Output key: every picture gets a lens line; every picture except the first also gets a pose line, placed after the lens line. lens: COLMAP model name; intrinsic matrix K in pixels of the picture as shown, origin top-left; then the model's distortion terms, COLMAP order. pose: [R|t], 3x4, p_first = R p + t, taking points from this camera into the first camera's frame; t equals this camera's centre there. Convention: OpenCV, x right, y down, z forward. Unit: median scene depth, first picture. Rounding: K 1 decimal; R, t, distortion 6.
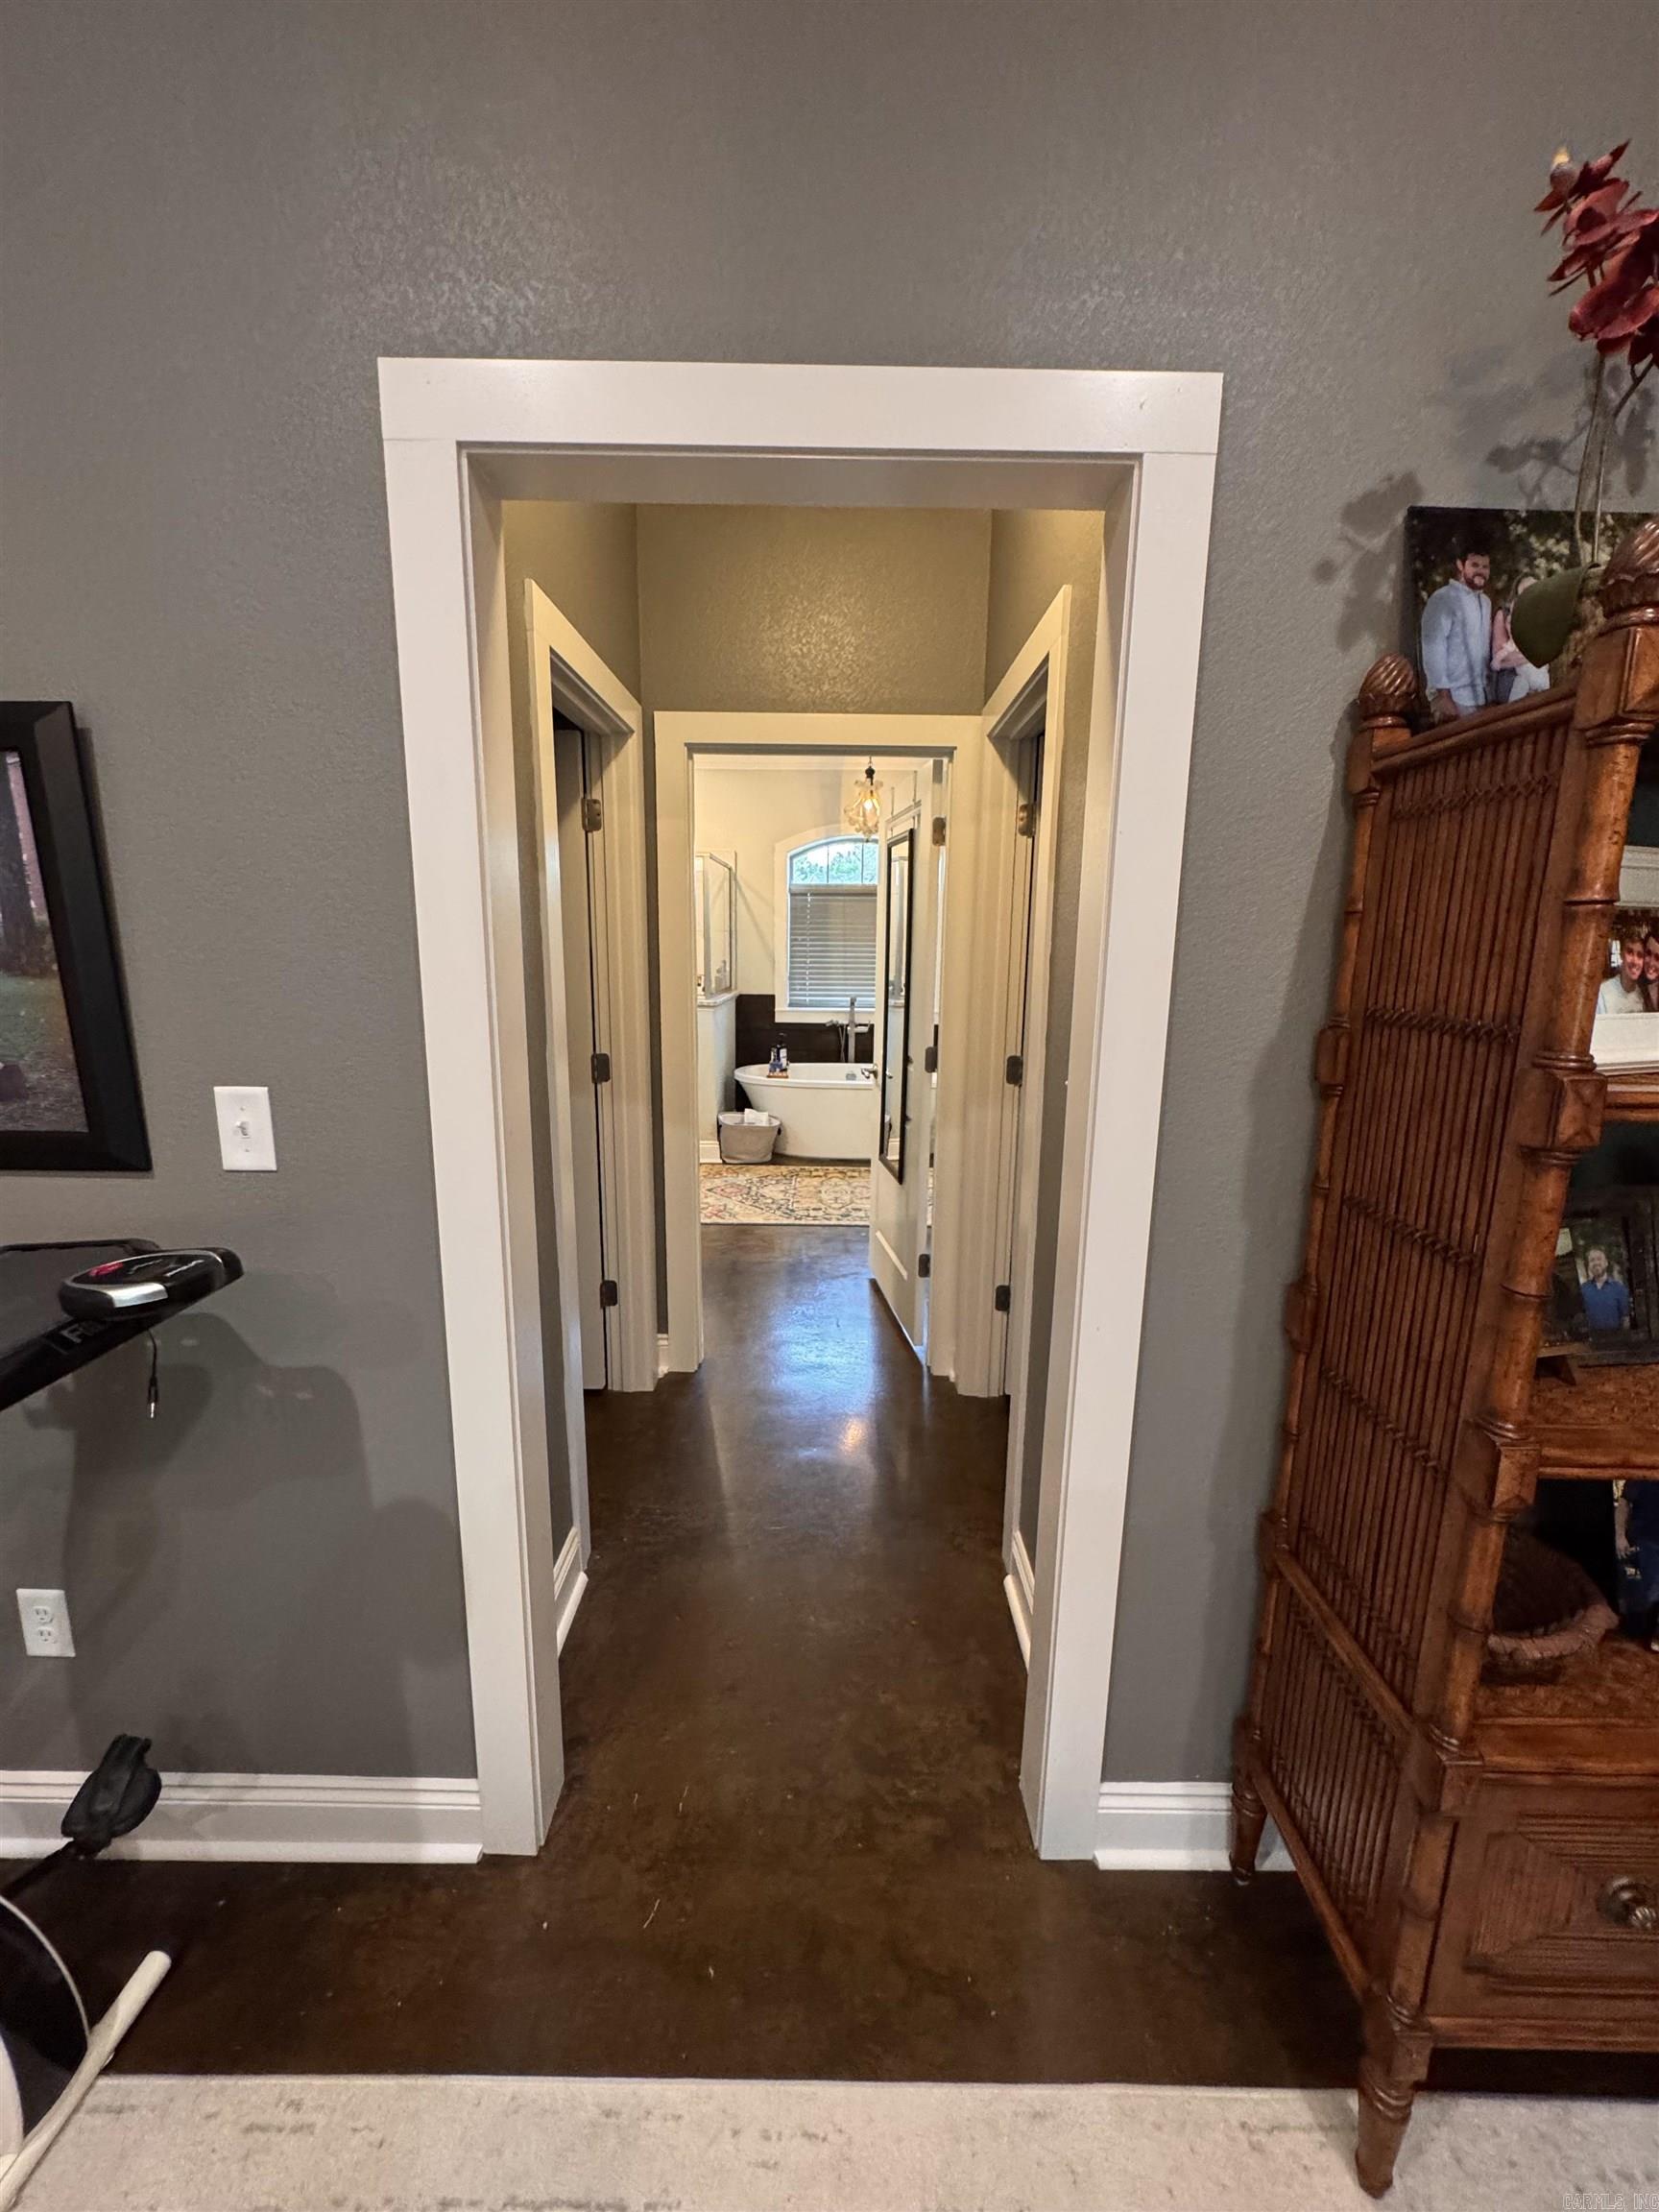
lens RADIAL K [[883.2, 0, 829.5], [0, 883.2, 1106.0], [0, 0, 1]] dist [-0.000624, -0.000799]
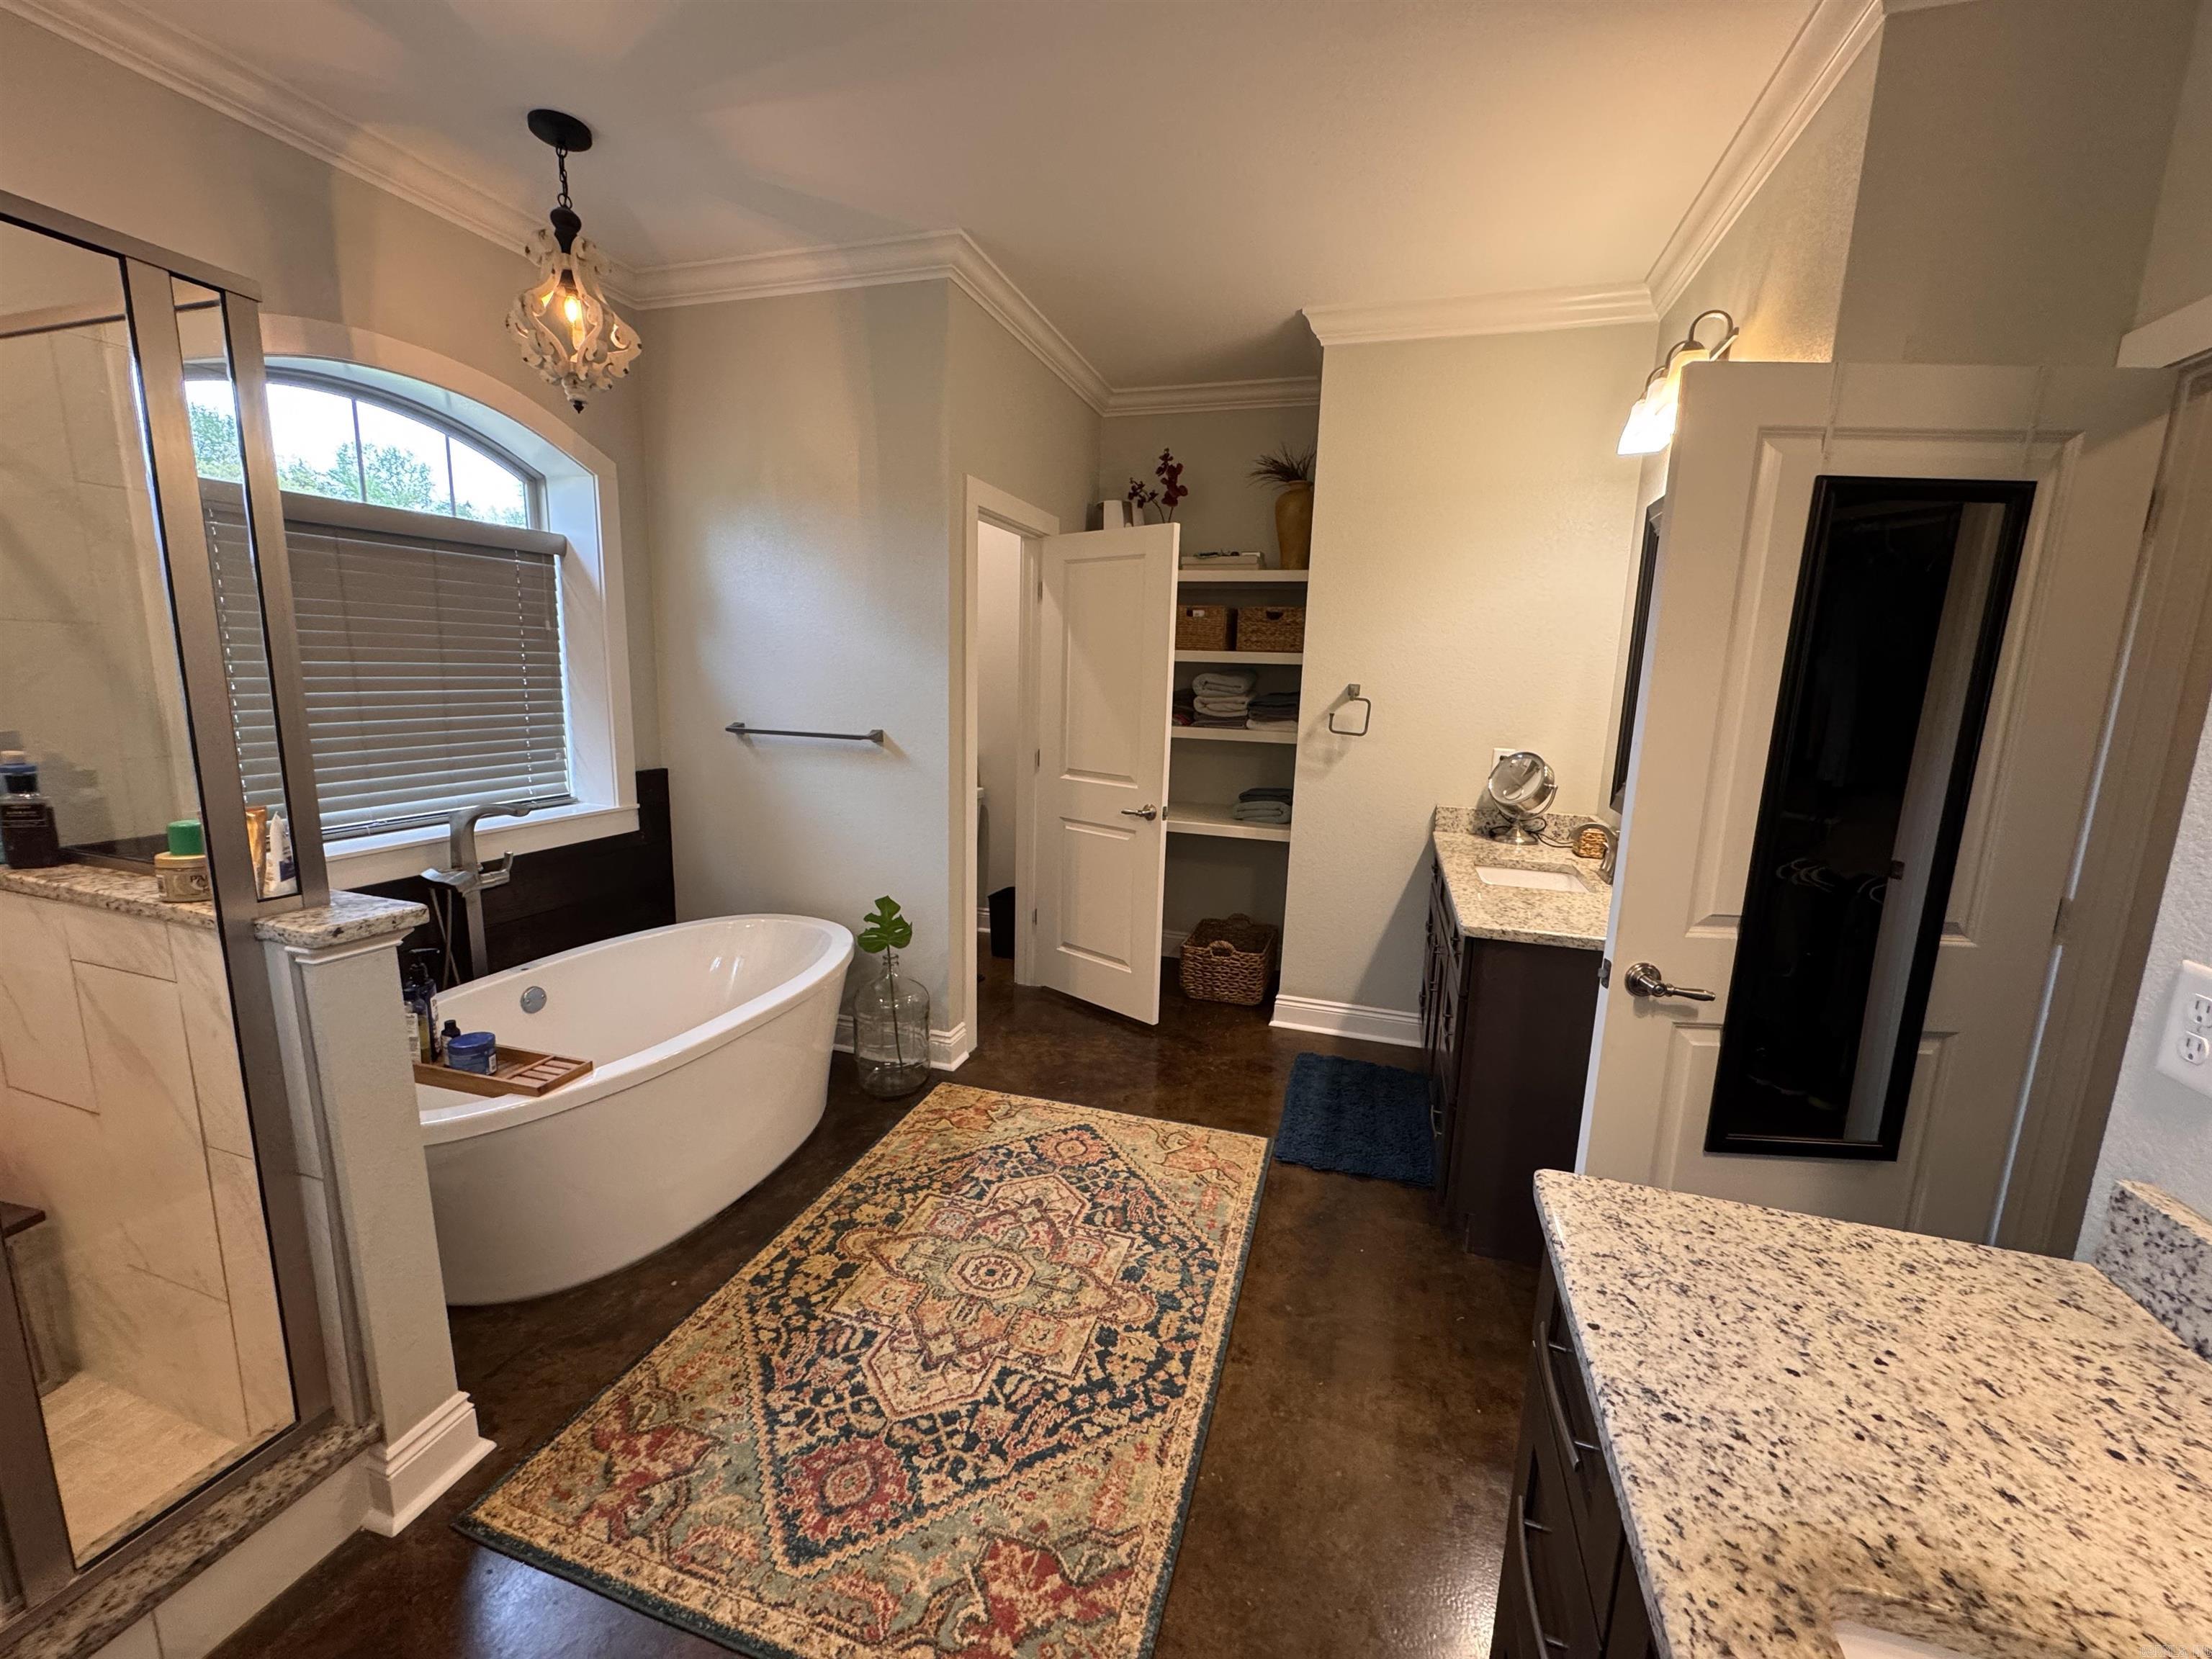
lens RADIAL K [[883.2, 0, 1103.9], [0, 883.2, 828.1], [0, 0, 1]] dist [-0.000624, -0.000799]
pose [[0.300316, -0.171812, 0.938238, -0.262860], [0.154192, 0.979451, 0.130004, -0.122530], [-0.941294, 0.105627, 0.320637, 0.623431]]
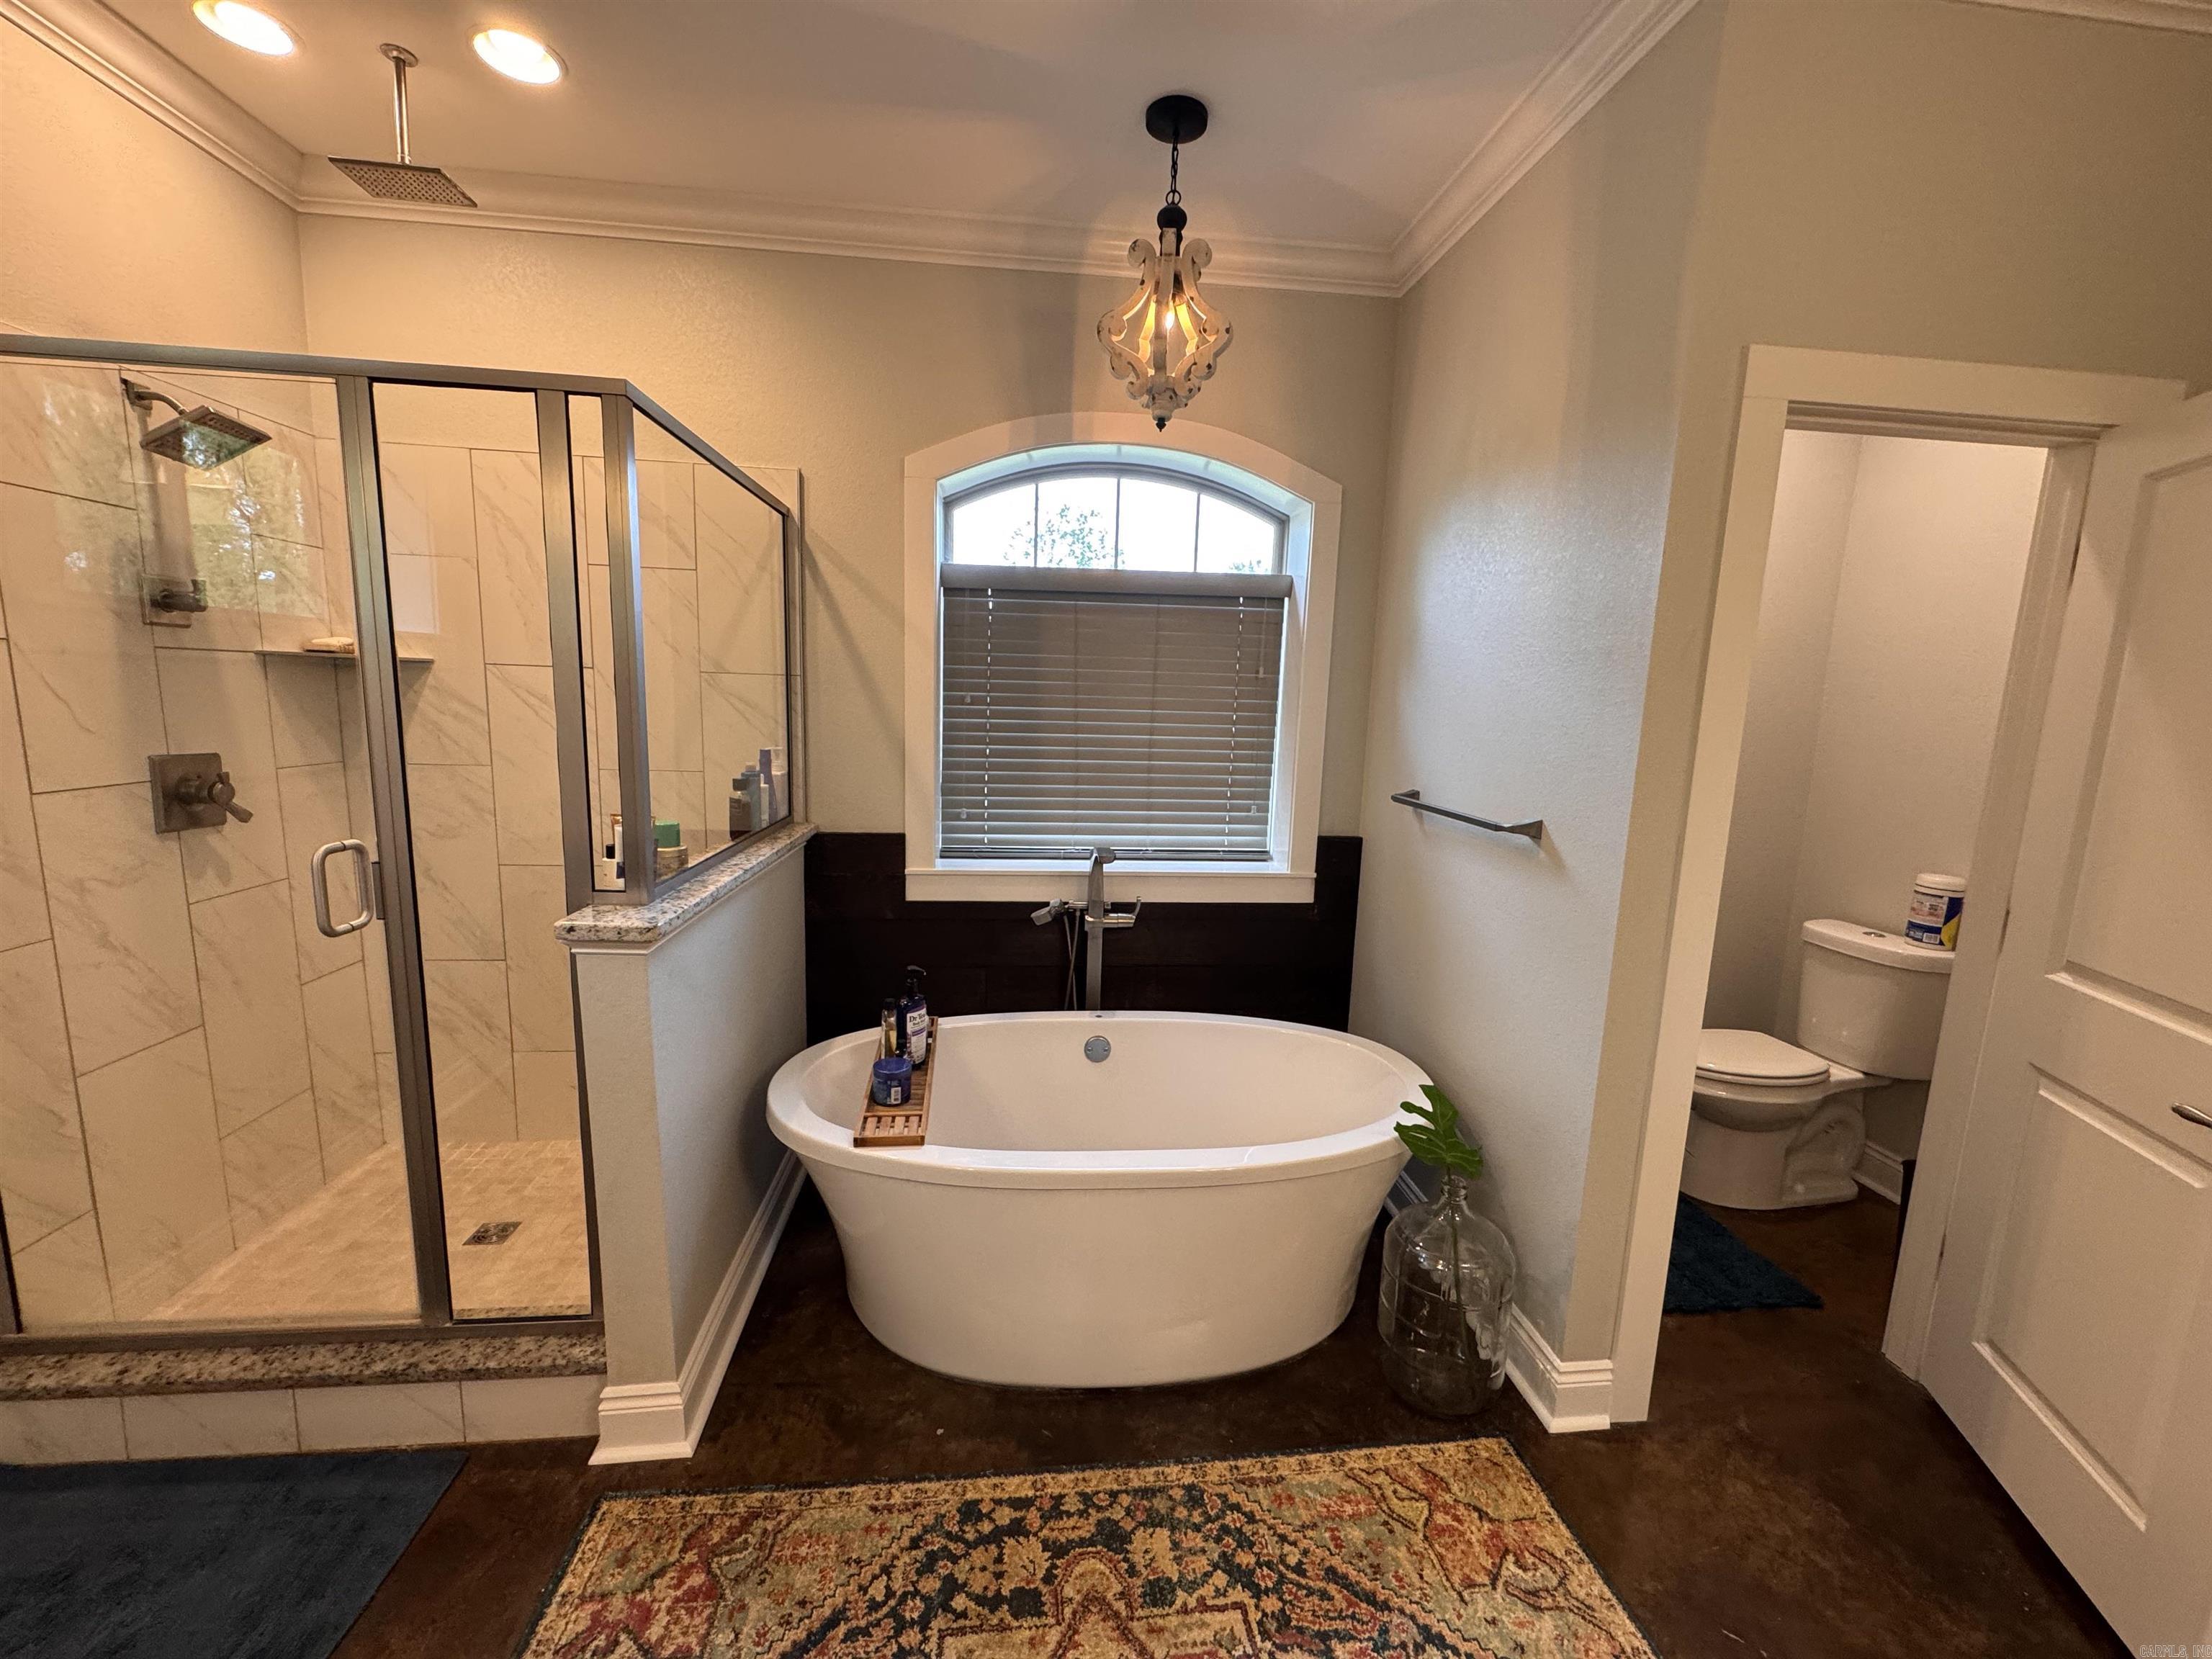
lens RADIAL K [[883.2, 0, 1103.9], [0, 883.2, 828.1], [0, 0, 1]] dist [-0.000624, -0.000799]
pose [[0.993799, 0.001600, 0.111183, -0.016909], [0.002544, 0.999308, -0.037117, -0.117713], [-0.111166, 0.037169, 0.993107, 0.609274]]
